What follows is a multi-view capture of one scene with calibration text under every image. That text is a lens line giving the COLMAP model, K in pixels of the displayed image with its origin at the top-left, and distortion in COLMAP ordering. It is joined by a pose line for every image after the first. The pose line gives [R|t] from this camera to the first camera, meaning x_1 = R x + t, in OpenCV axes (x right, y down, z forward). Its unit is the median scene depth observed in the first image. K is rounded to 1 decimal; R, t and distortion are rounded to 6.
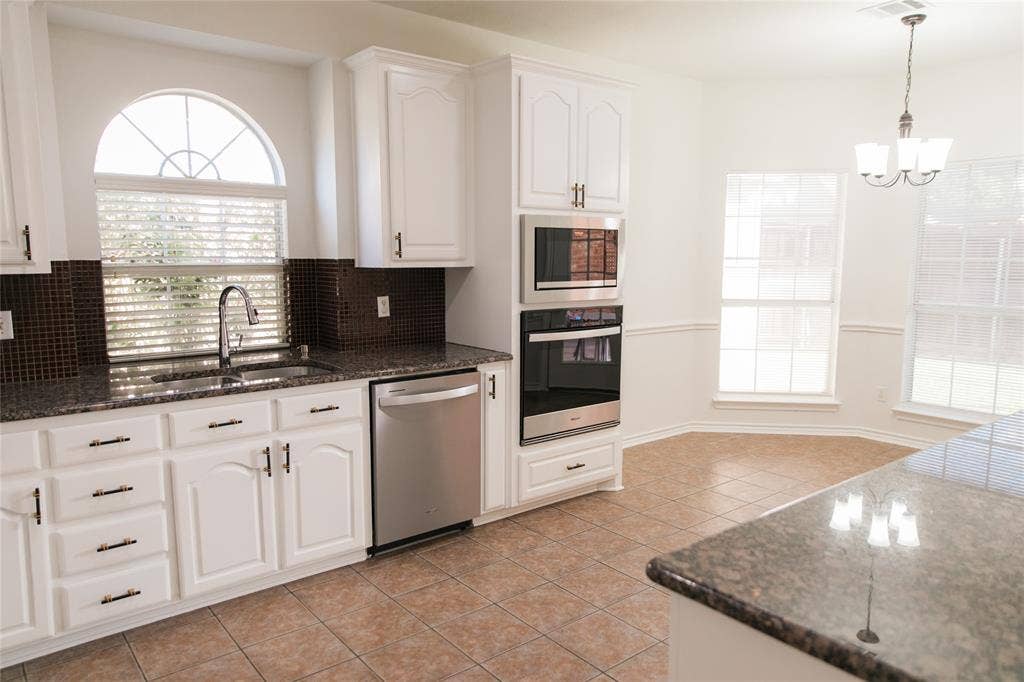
lens RADIAL K [[698.0, 0, 512.0], [0, 698.0, 341.0], [0, 0, 1]] dist [0.006573, -0.003726]
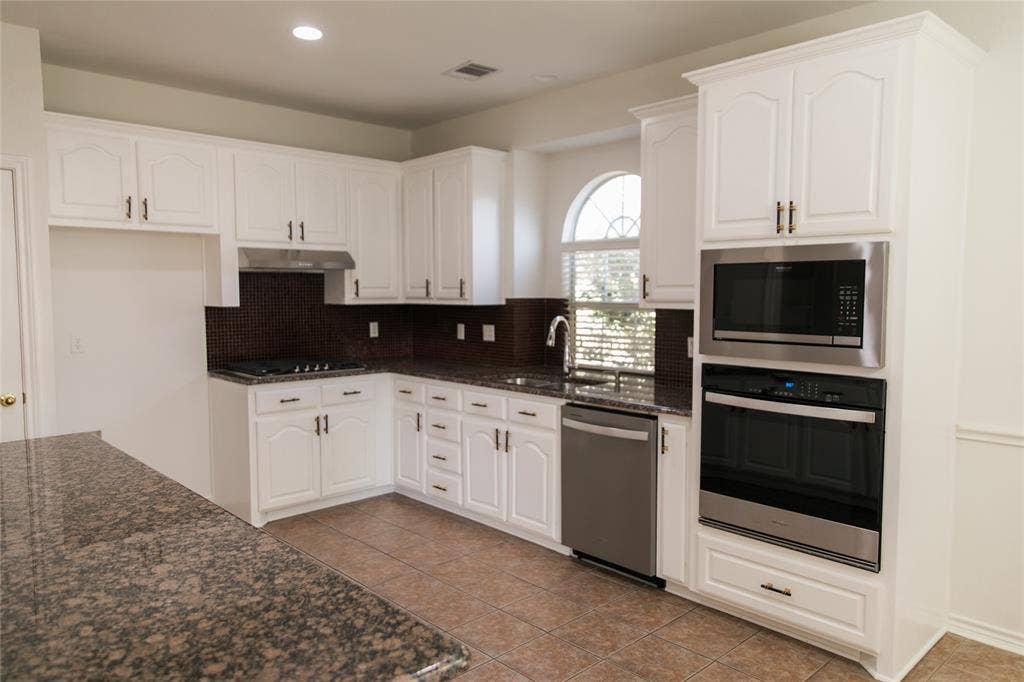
lens RADIAL K [[705.3, 0, 526.7], [0, 705.3, 338.5], [0, 0, 1]] dist [0.019880, -0.006052]
pose [[0.097685, 0.066418, -0.992999, 0.840864], [-0.126304, 0.990530, 0.053828, -0.090959], [0.987170, 0.120162, 0.105148, 0.689803]]
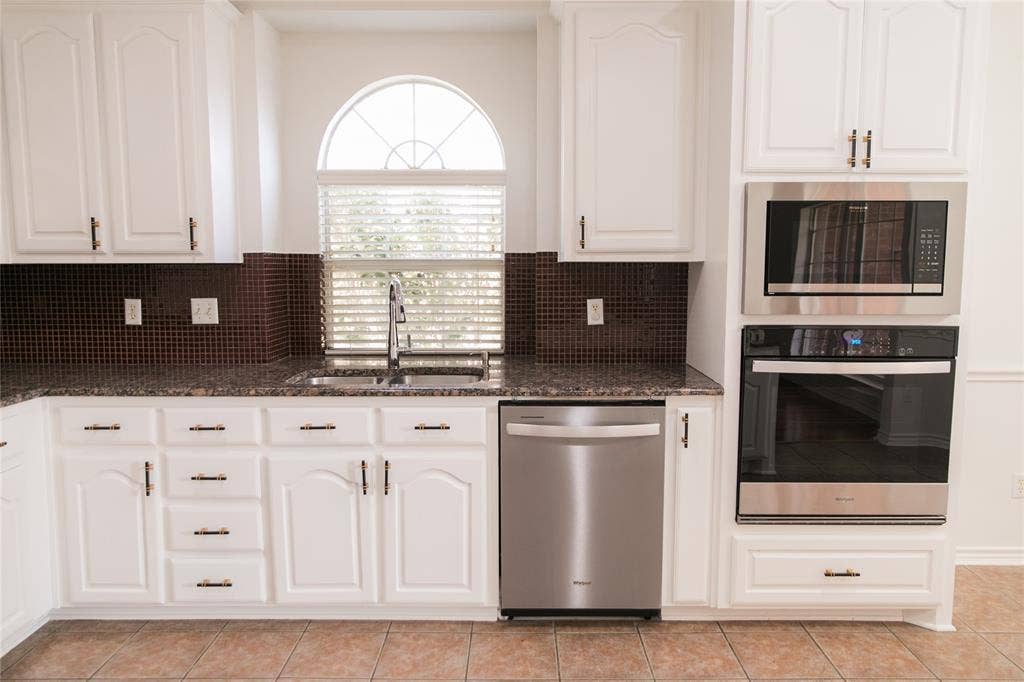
lens RADIAL K [[741.7, 0, 518.2], [0, 741.7, 340.1], [0, 0, 1]] dist [-0.001675, -0.001181]
pose [[0.778421, 0.063857, -0.624487, 0.293849], [-0.077212, 0.996998, 0.005704, -0.015867], [0.622976, 0.043778, 0.781015, 0.299052]]
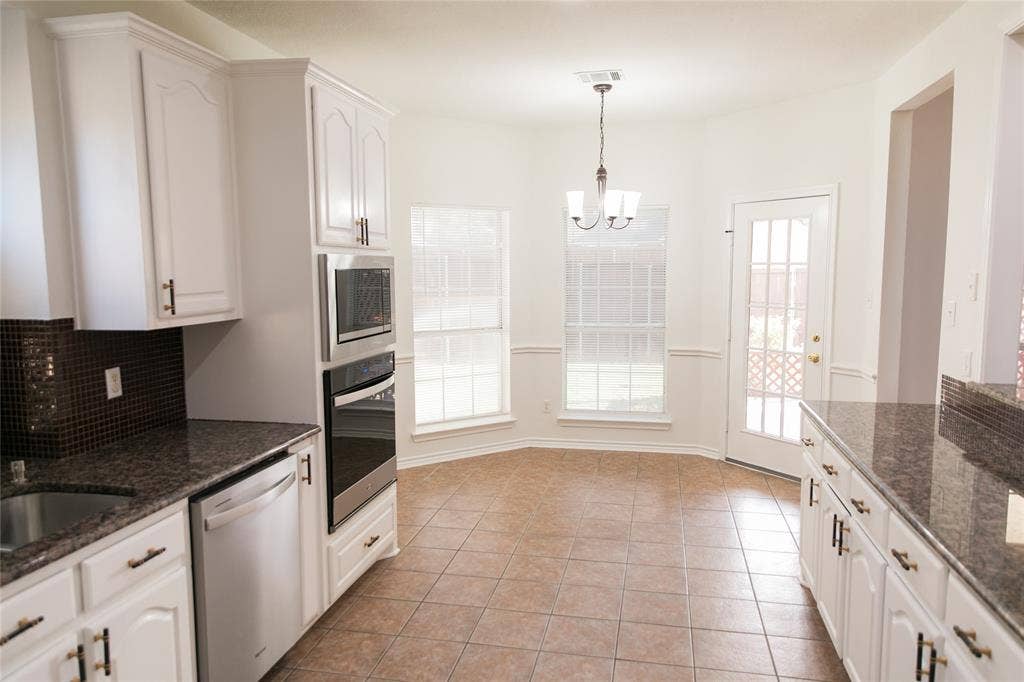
lens RADIAL K [[699.1, 0, 508.8], [0, 699.1, 338.9], [0, 0, 1]] dist [0.024058, -0.001498]
pose [[0.778383, -0.071576, 0.623696, -0.328424], [0.089204, 0.996009, 0.002974, -0.062890], [-0.621419, 0.053321, 0.781662, 0.215844]]
